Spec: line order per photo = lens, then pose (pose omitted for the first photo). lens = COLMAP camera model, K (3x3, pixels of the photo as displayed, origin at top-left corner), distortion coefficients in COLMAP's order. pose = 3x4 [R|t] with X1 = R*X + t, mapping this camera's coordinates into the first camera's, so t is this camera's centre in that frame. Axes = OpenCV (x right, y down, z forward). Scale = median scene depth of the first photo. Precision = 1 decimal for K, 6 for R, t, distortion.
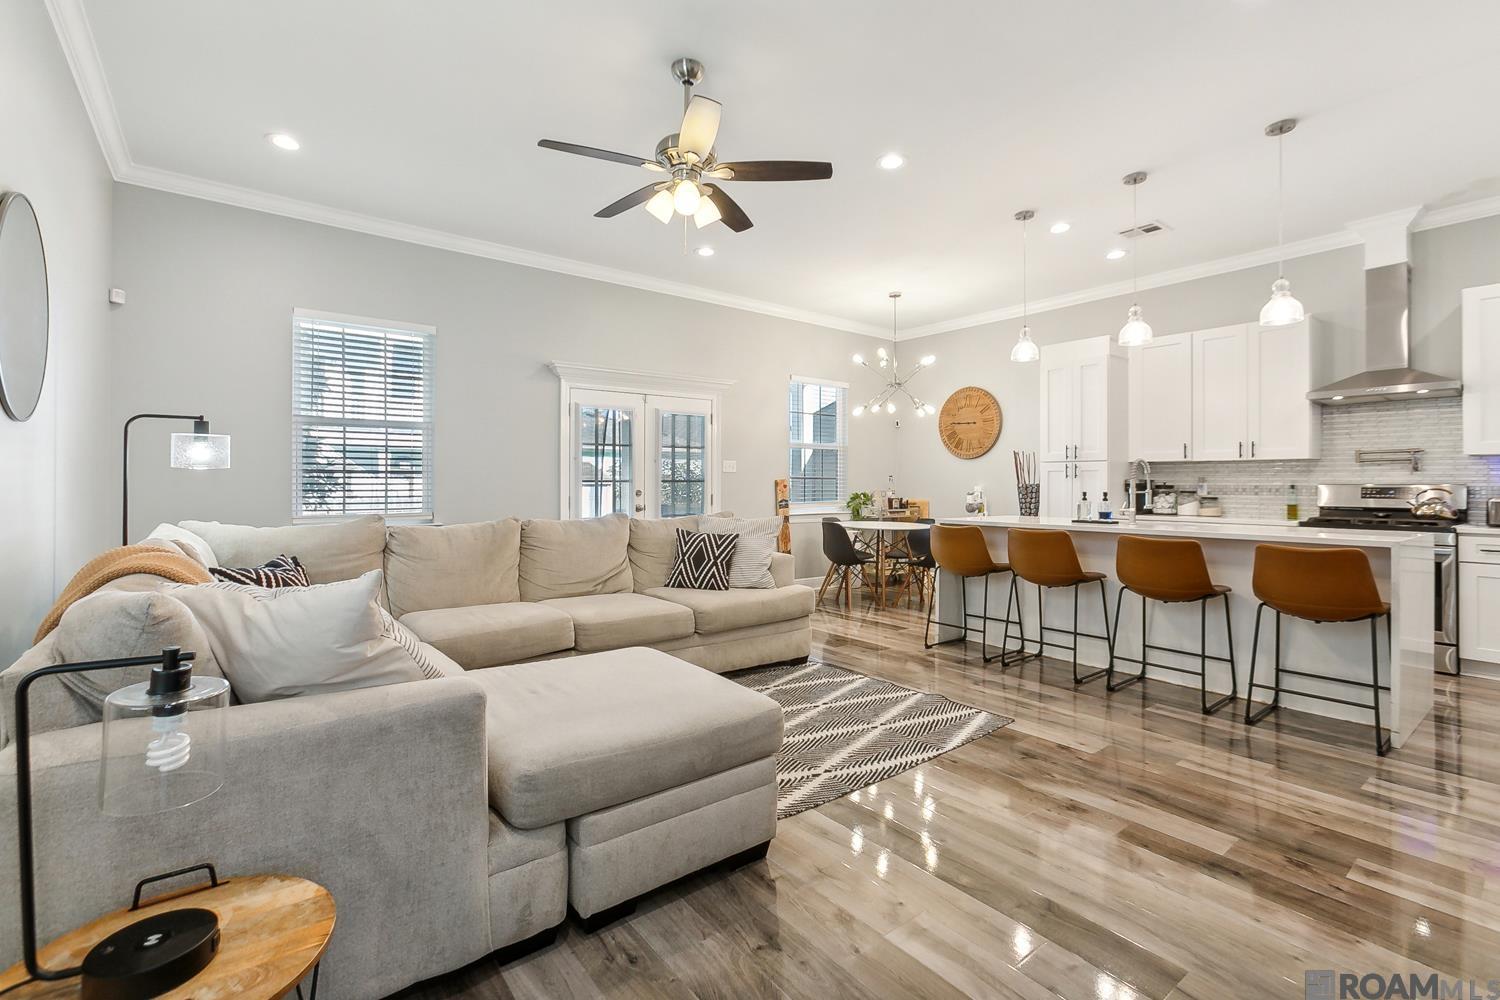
lens RADIAL K [[676.9, 0, 752.0], [0, 676.9, 480.3], [0, 0, 1]] dist [-0.001670, 0.003064]
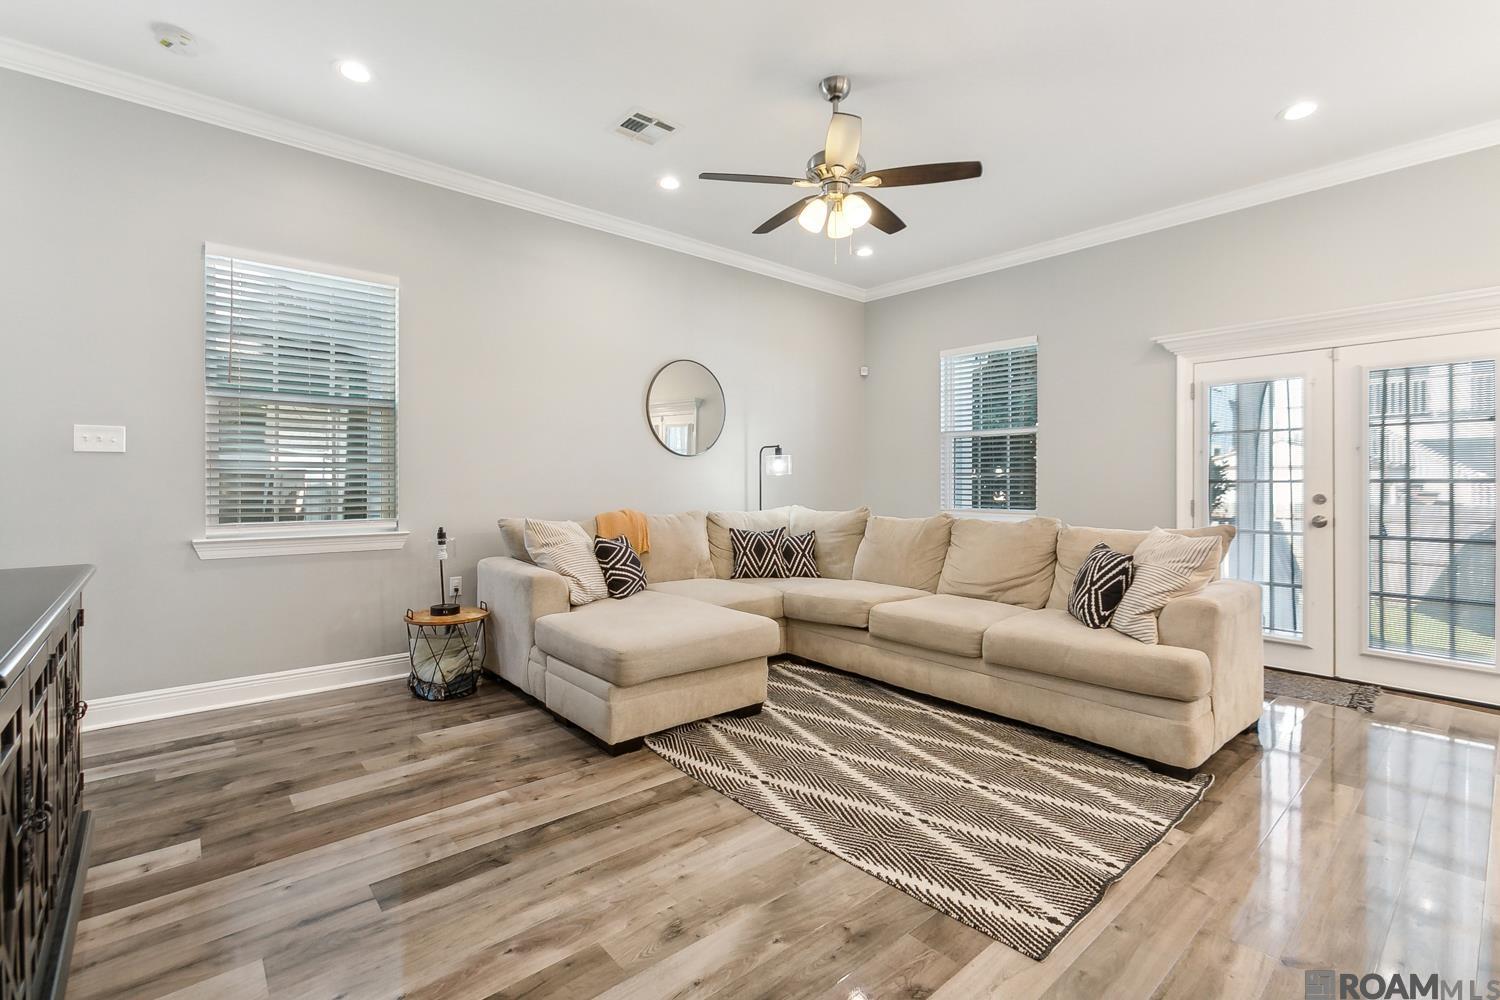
lens RADIAL K [[676.9, 0, 742.5], [0, 676.9, 486.6], [0, 0, 1]] dist [-0.001670, 0.003064]
pose [[0.034881, 0.005713, -0.999375, 0.716691], [0.002547, 0.999980, 0.005805, 0.002120], [0.999388, -0.002748, 0.034866, 0.625262]]
